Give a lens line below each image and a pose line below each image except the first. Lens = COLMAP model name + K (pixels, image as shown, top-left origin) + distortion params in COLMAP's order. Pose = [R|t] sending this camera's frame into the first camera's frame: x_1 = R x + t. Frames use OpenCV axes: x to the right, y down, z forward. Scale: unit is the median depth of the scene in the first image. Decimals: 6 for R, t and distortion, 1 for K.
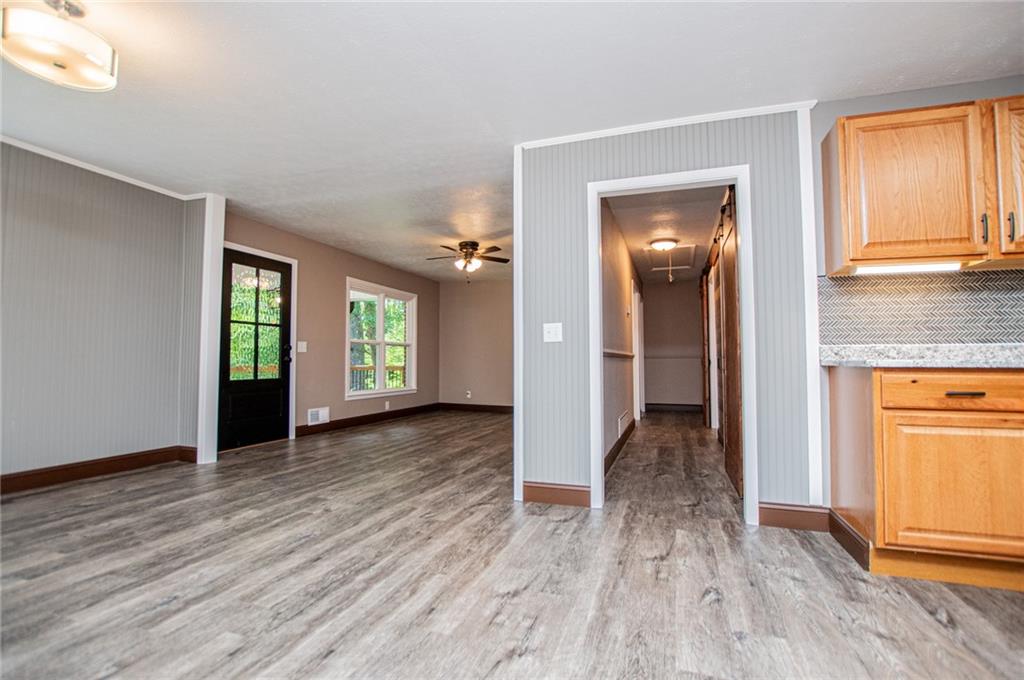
lens RADIAL K [[462.2, 0, 522.5], [0, 462.2, 341.4], [0, 0, 1]] dist [-0.029938, 0.004165]
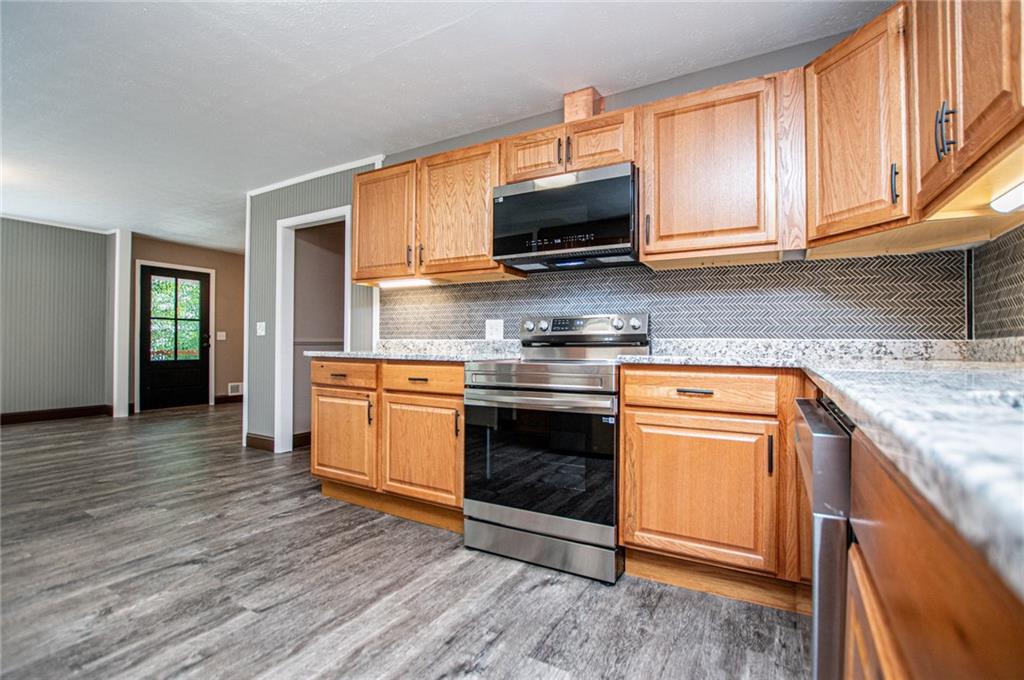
lens RADIAL K [[462.2, 0, 522.5], [0, 462.2, 341.4], [0, 0, 1]] dist [-0.029938, 0.004165]
pose [[0.981866, 0.003751, -0.189537, 0.718191], [0.002981, 0.999375, 0.035218, -0.017821], [0.189551, -0.035144, 0.981242, -0.141200]]
